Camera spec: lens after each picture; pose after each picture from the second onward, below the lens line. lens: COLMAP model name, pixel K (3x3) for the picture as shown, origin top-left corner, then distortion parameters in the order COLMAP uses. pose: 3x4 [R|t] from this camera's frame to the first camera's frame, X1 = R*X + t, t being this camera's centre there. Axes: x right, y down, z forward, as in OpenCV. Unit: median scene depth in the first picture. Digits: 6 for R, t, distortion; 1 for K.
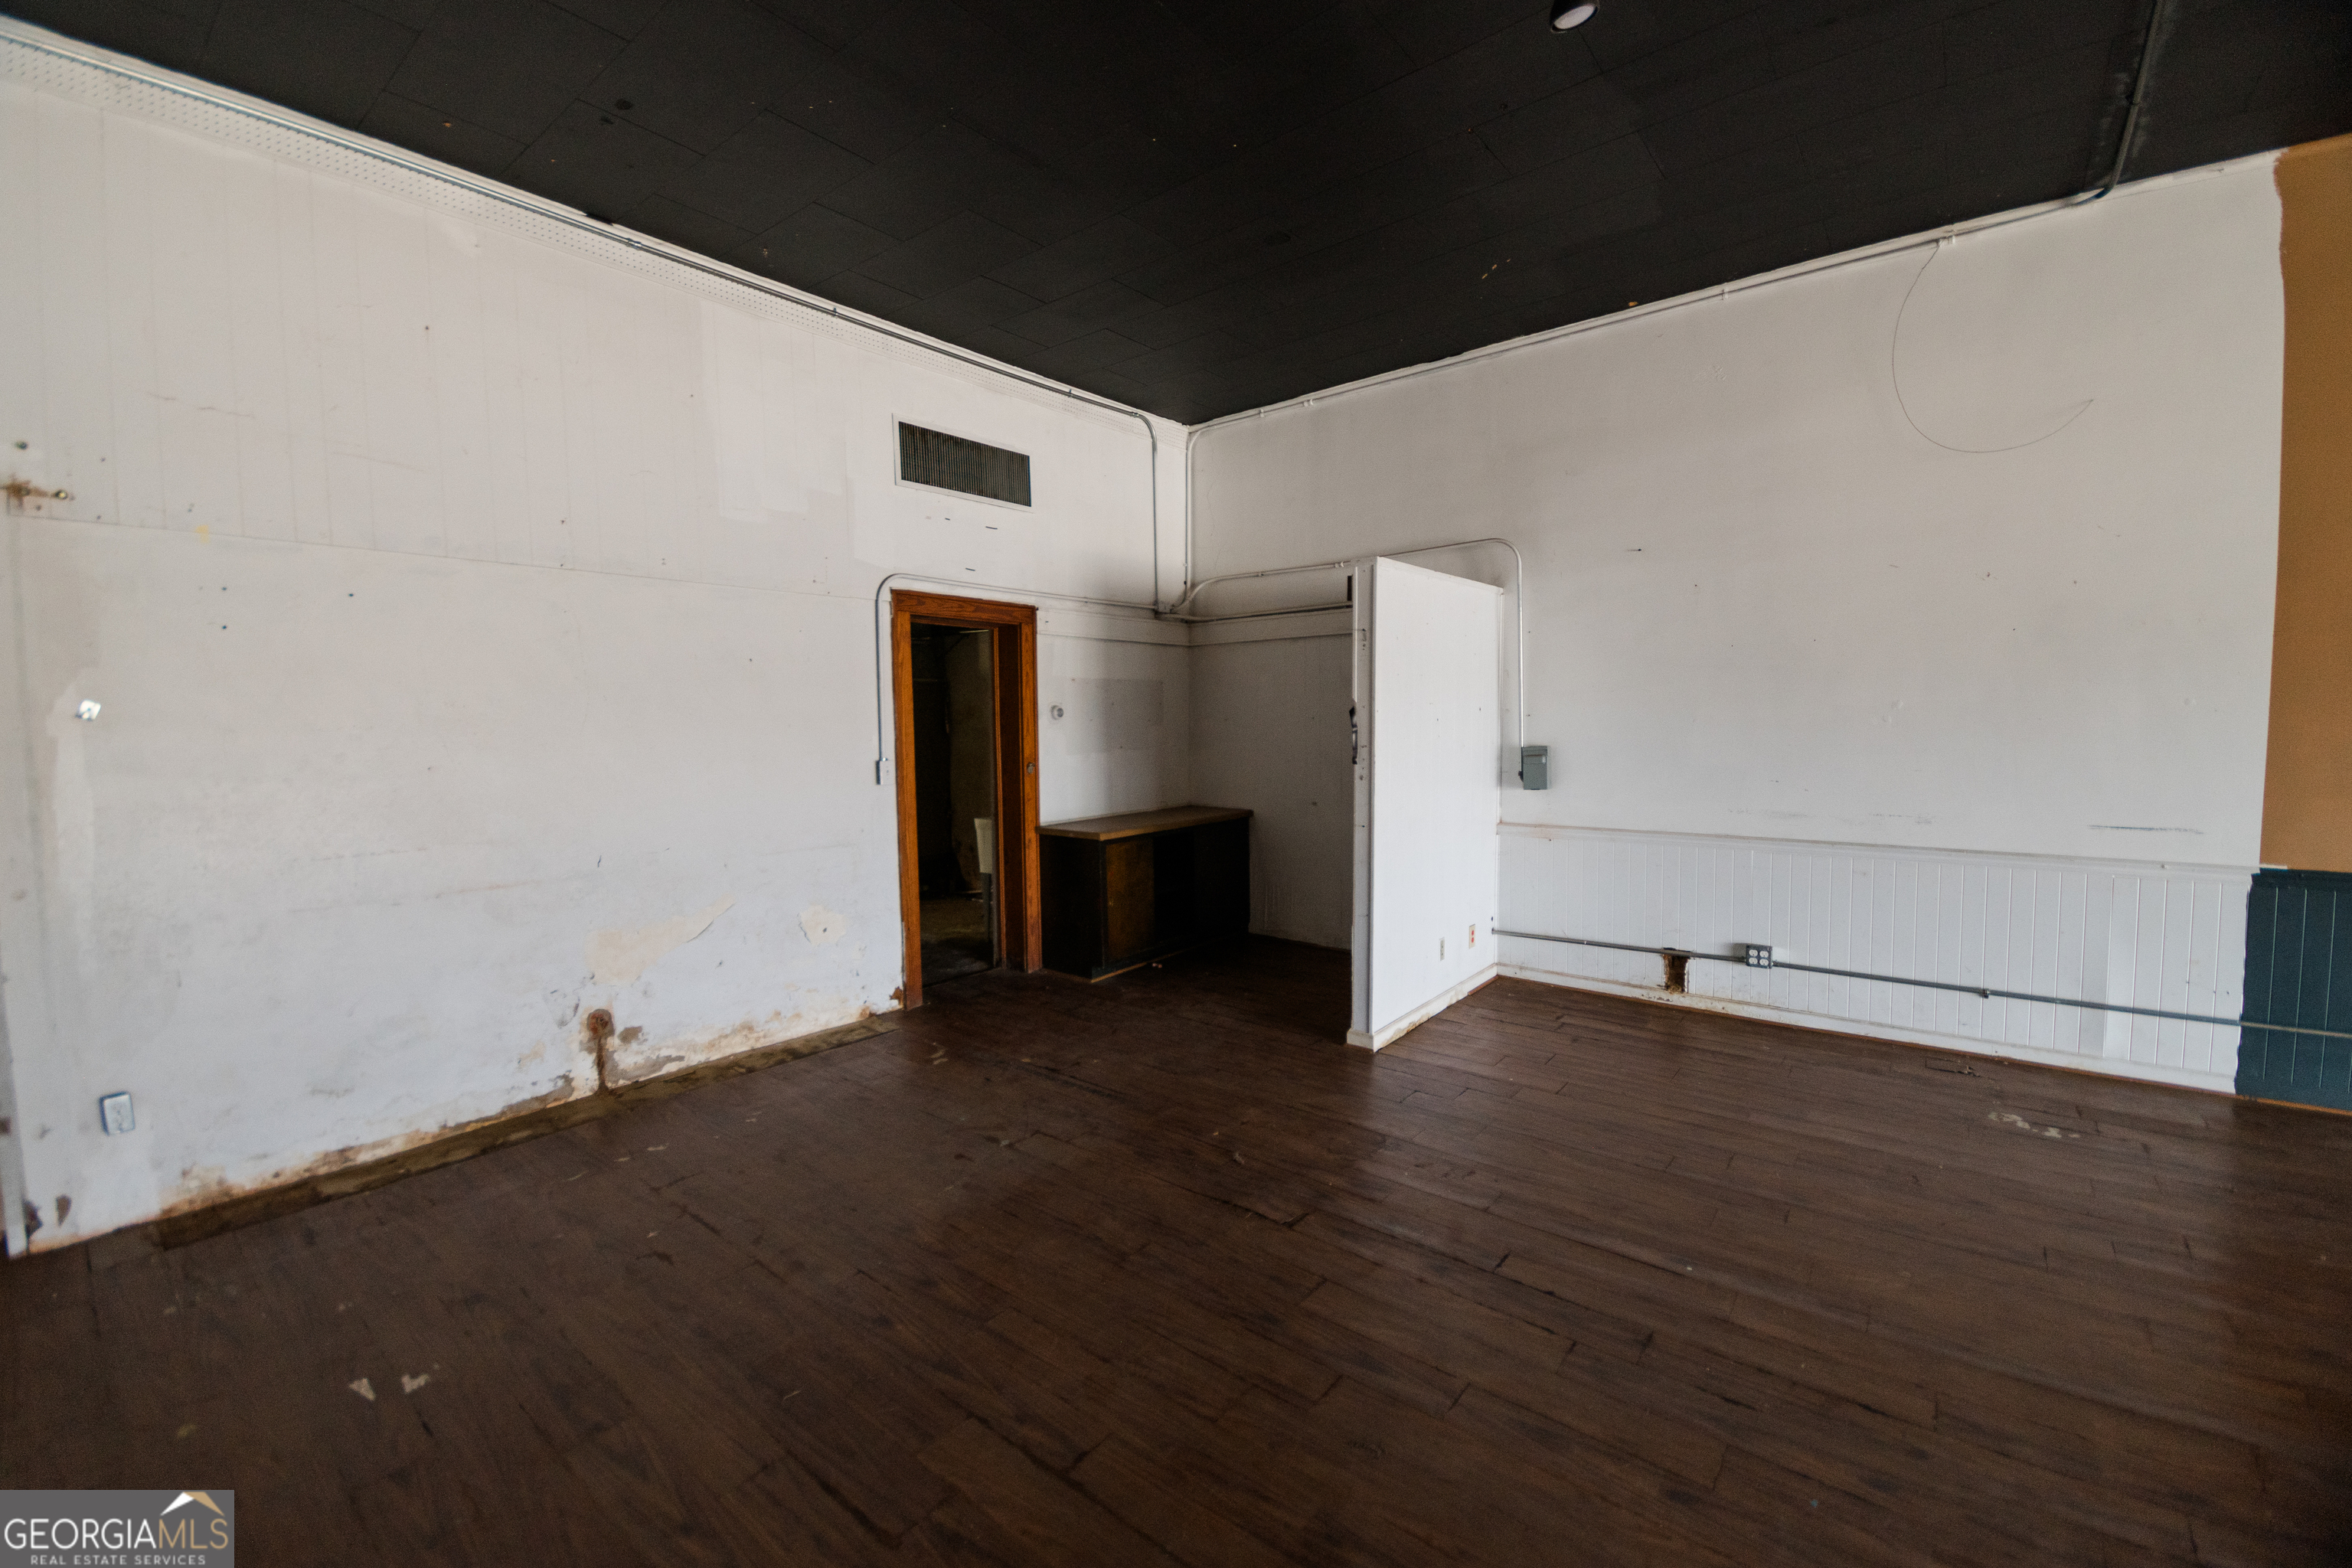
lens RADIAL K [[962.1, 0, 1135.7], [0, 962.1, 781.0], [0, 0, 1]] dist [0.010972, -0.011126]
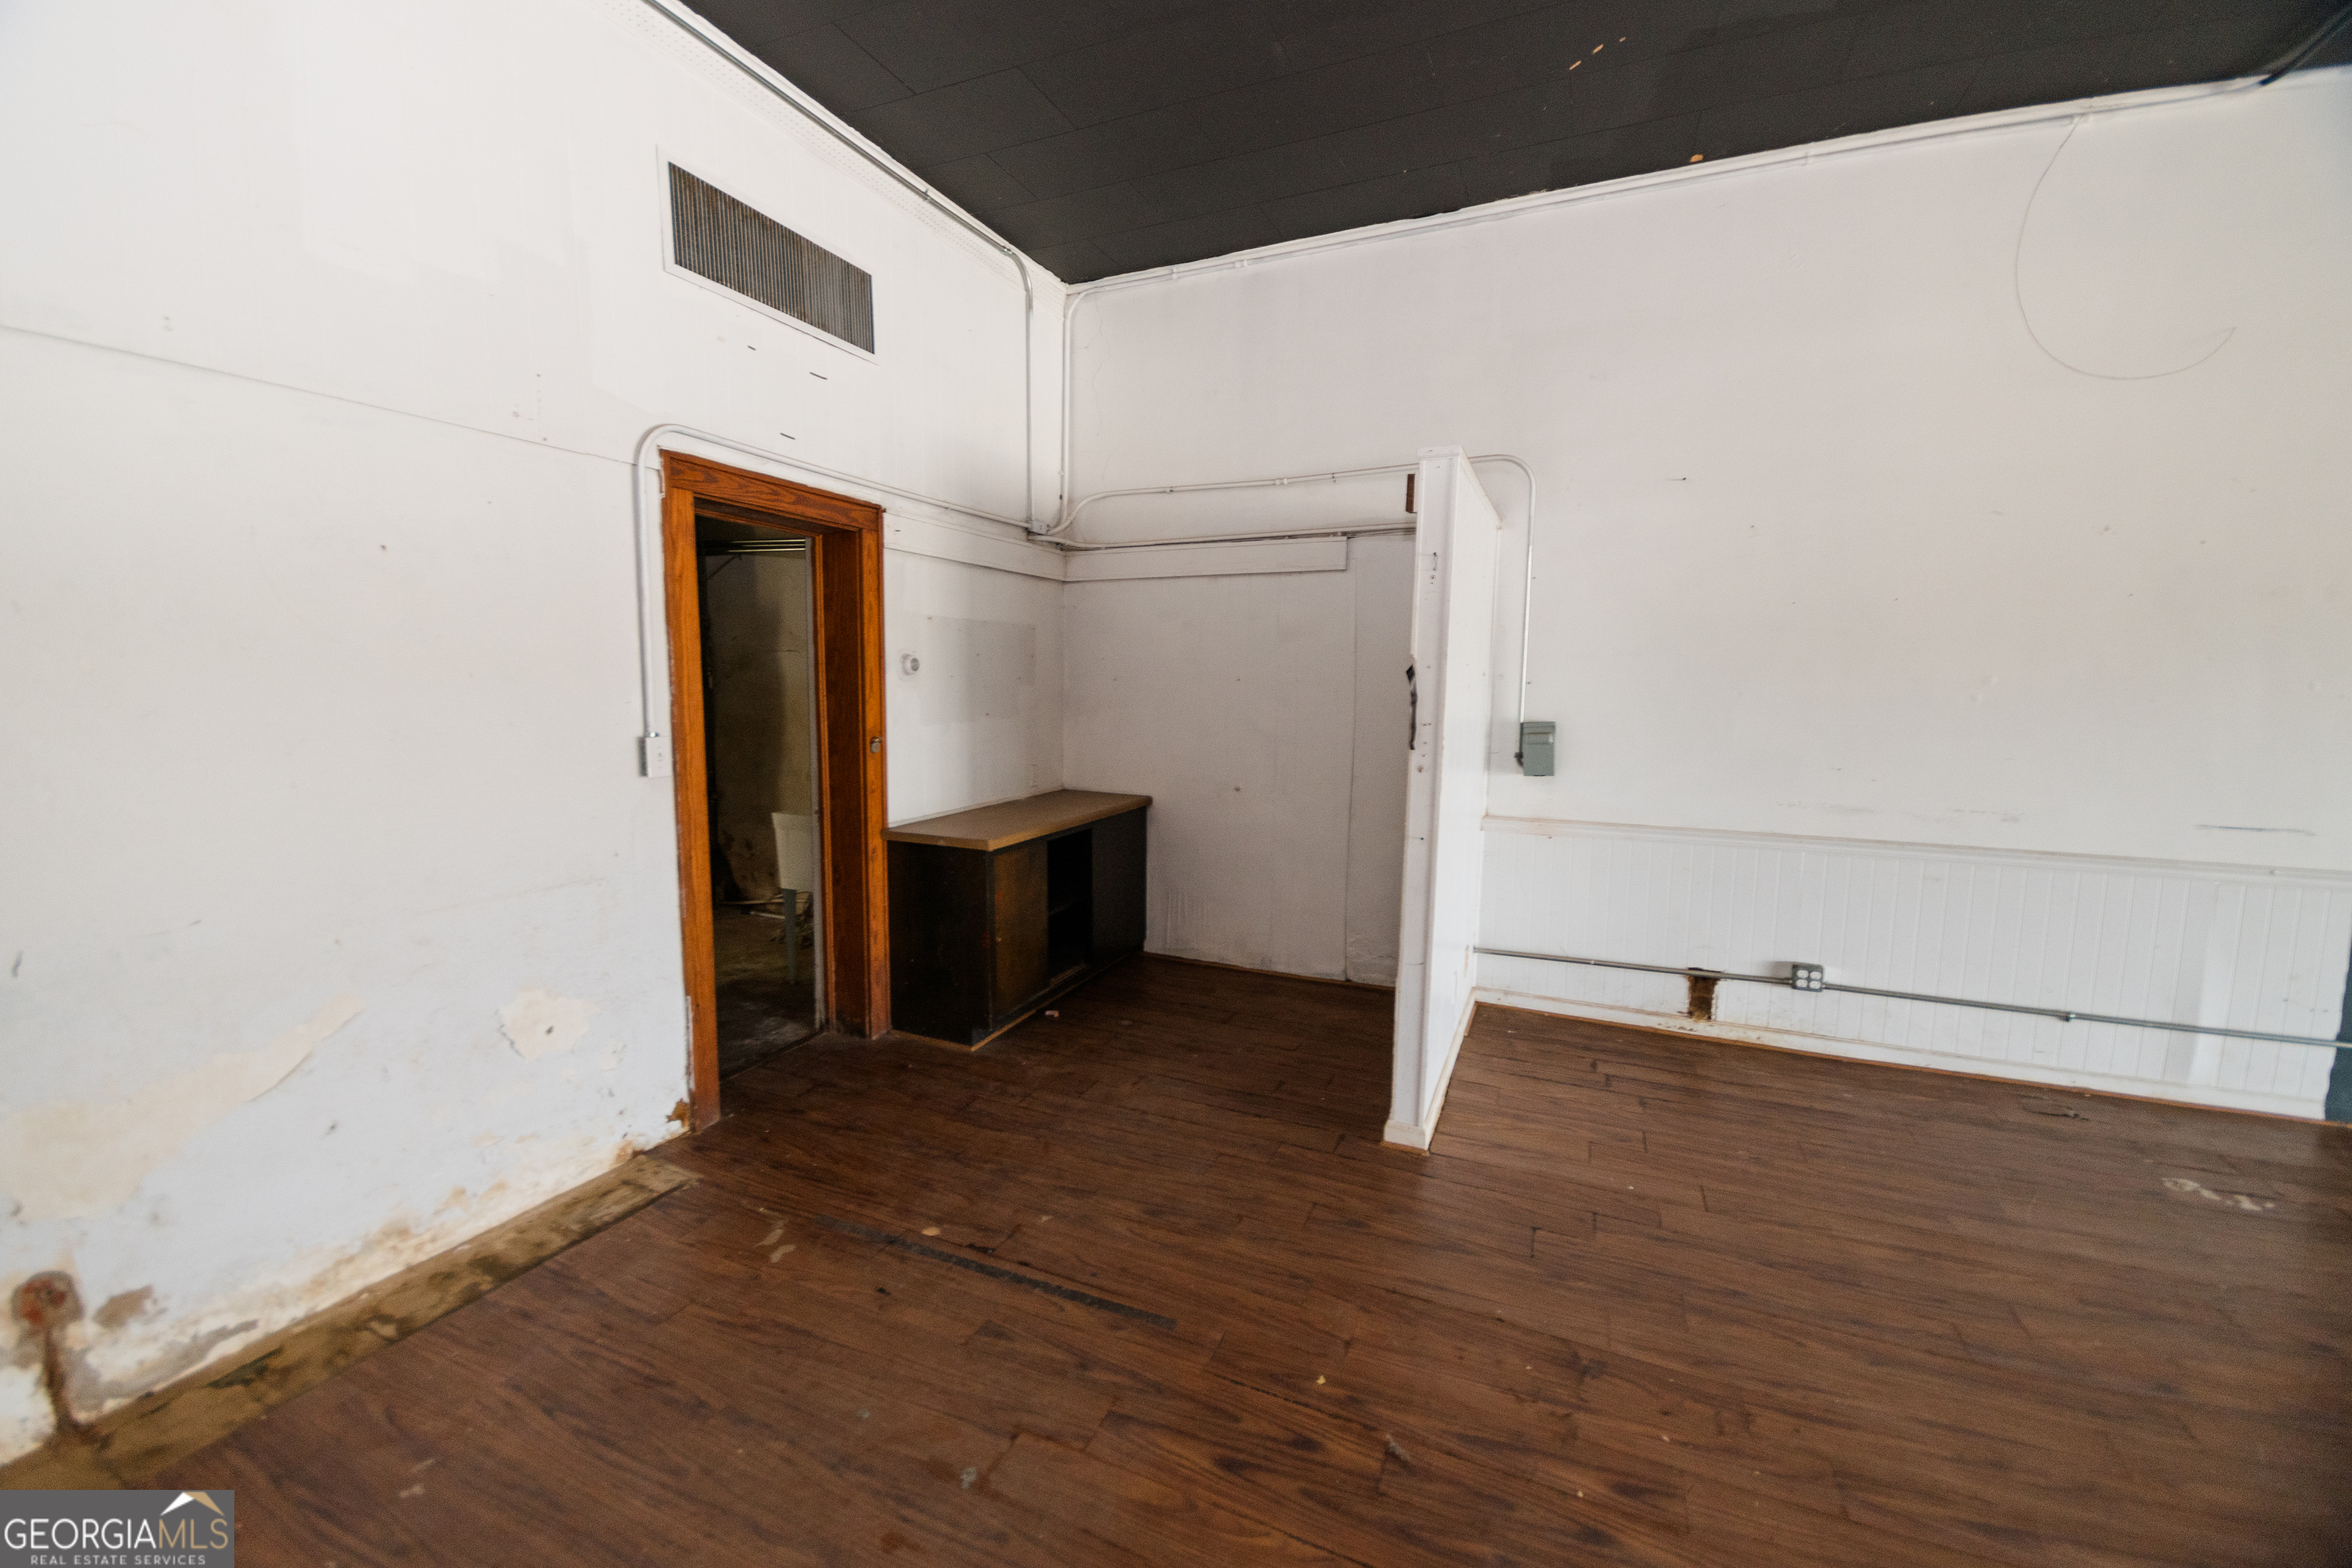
lens RADIAL K [[958.4, 0, 1142.5], [0, 958.4, 782.9], [0, 0, 1]] dist [0.027114, -0.020439]
pose [[0.962925, -0.007152, 0.269675, -0.132243], [-0.004822, 0.999033, 0.043713, -0.020681], [-0.269727, -0.043392, 0.961959, 0.344827]]
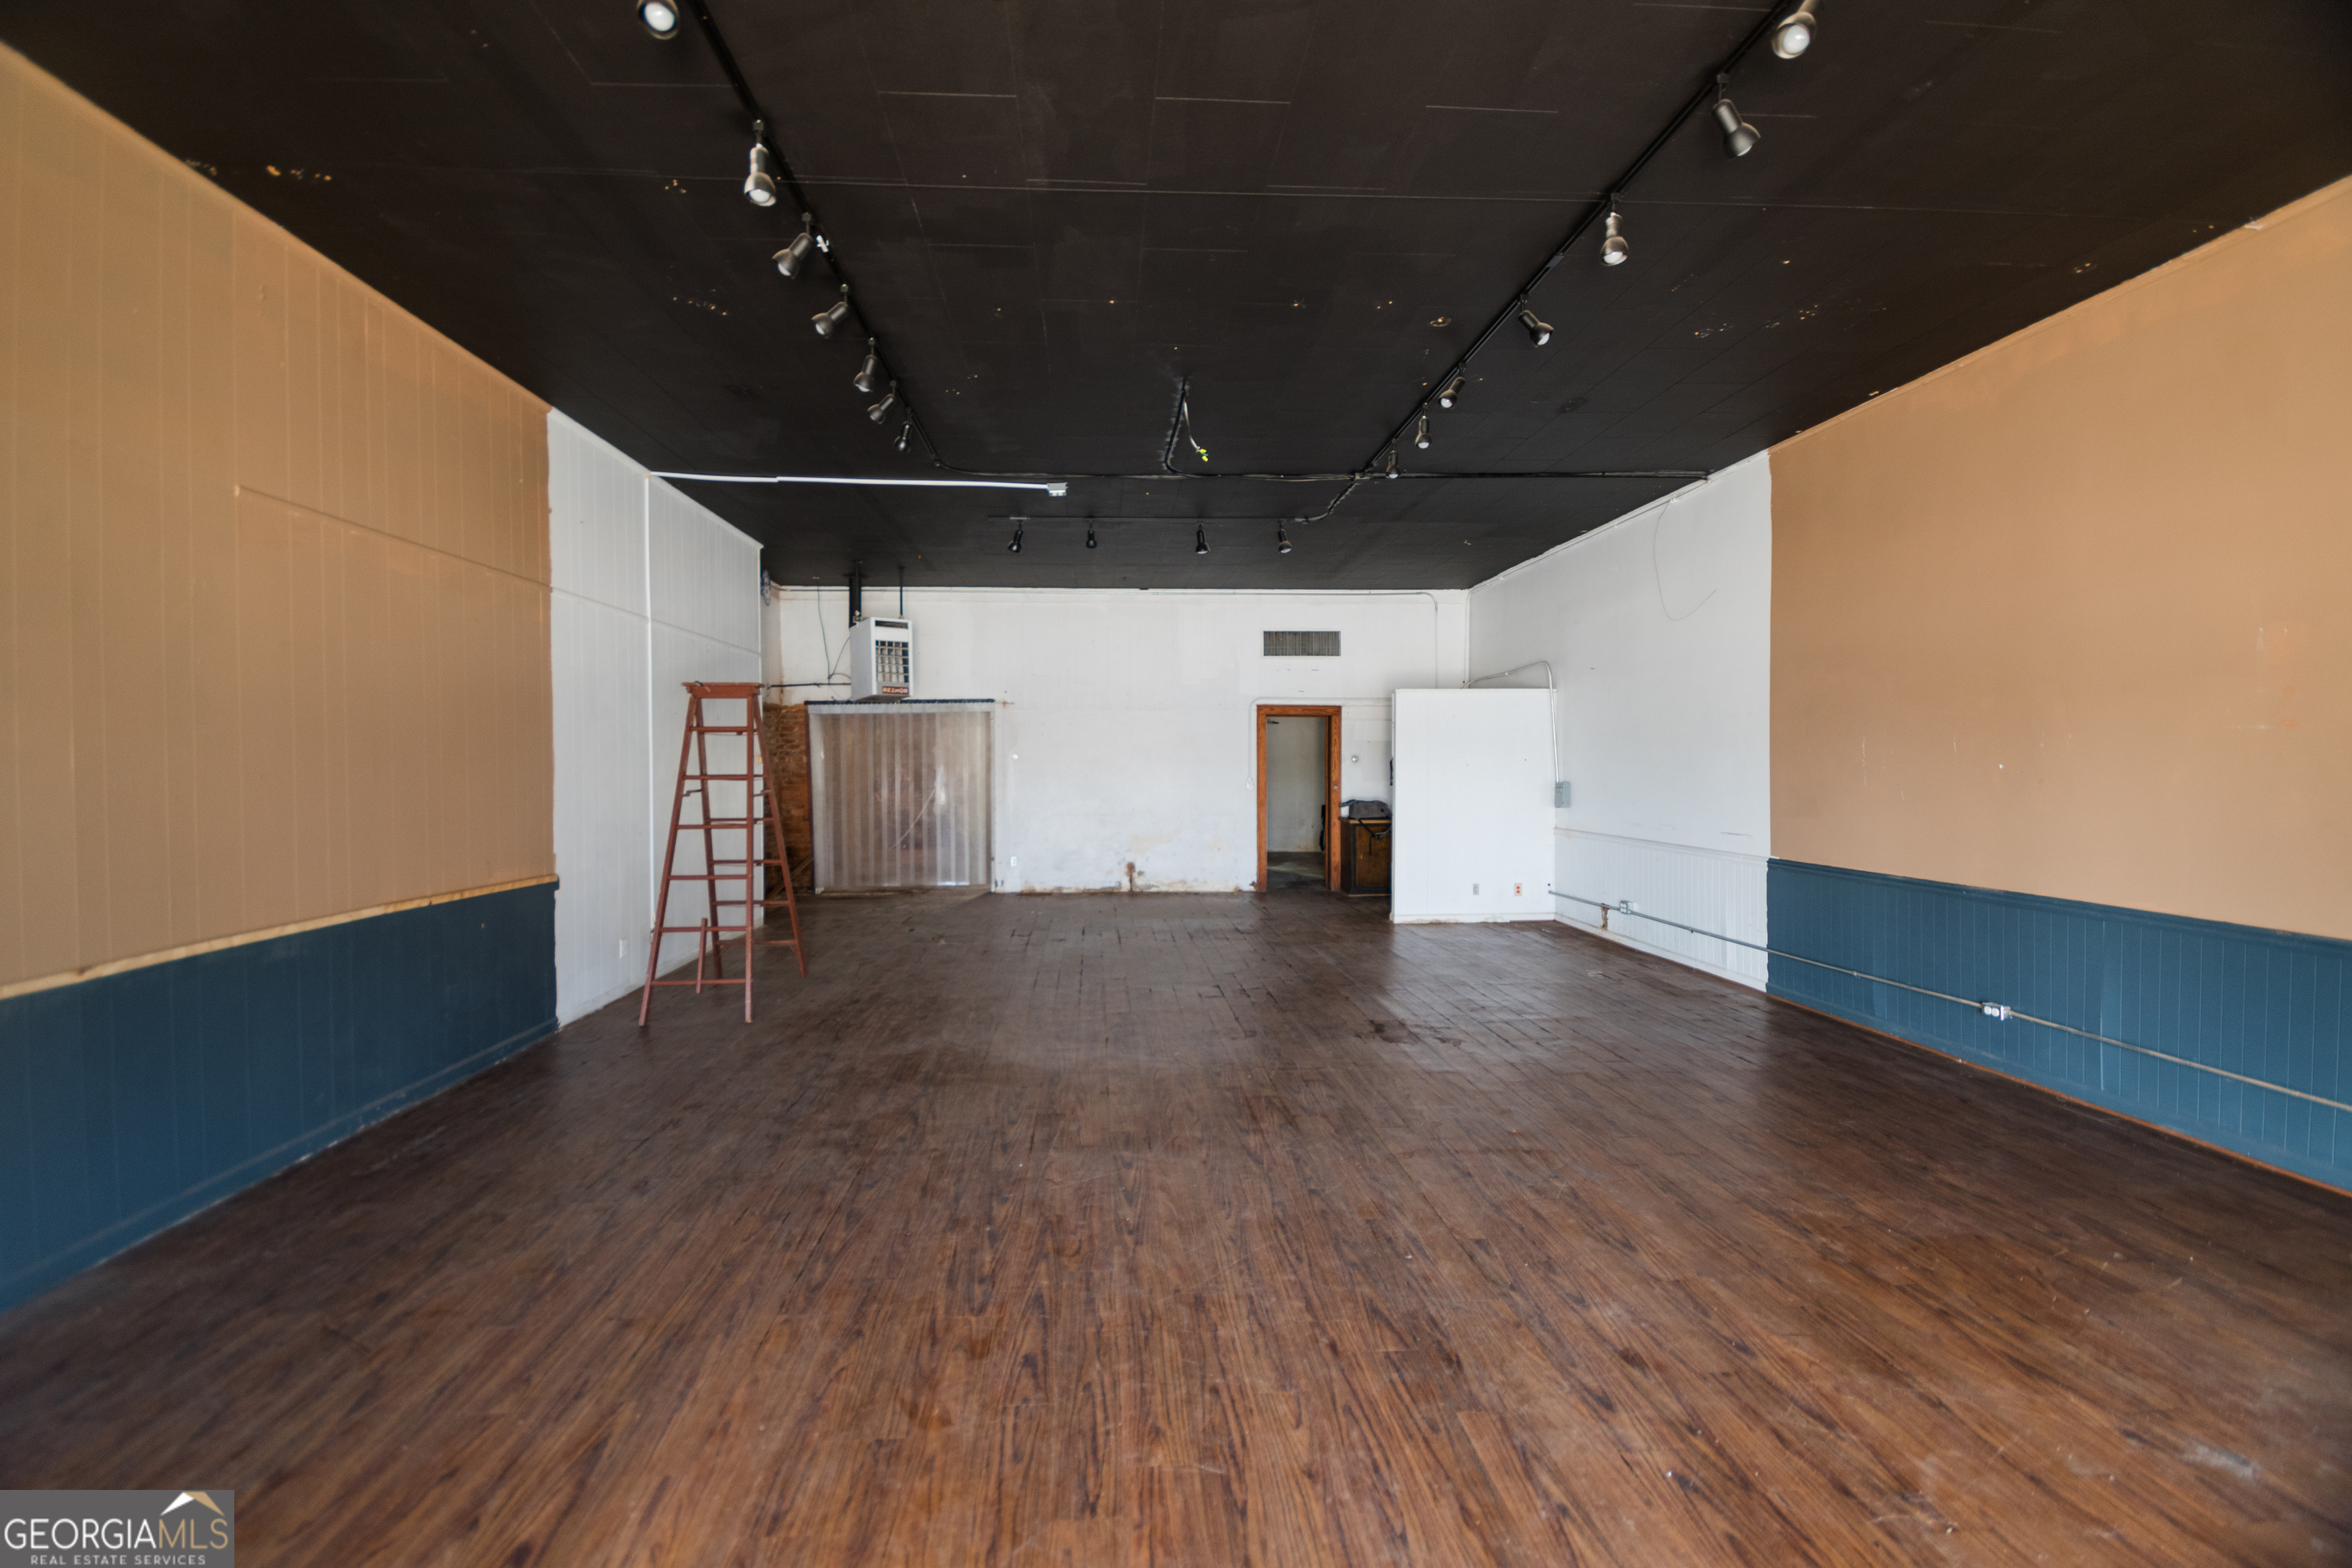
lens RADIAL K [[962.1, 0, 1135.7], [0, 962.1, 781.0], [0, 0, 1]] dist [0.010972, -0.011126]
pose [[0.686231, 0.028698, -0.726817, 1.247680], [-0.055200, 0.998395, -0.012697, 0.026722], [0.725286, 0.048833, 0.686714, -0.788481]]
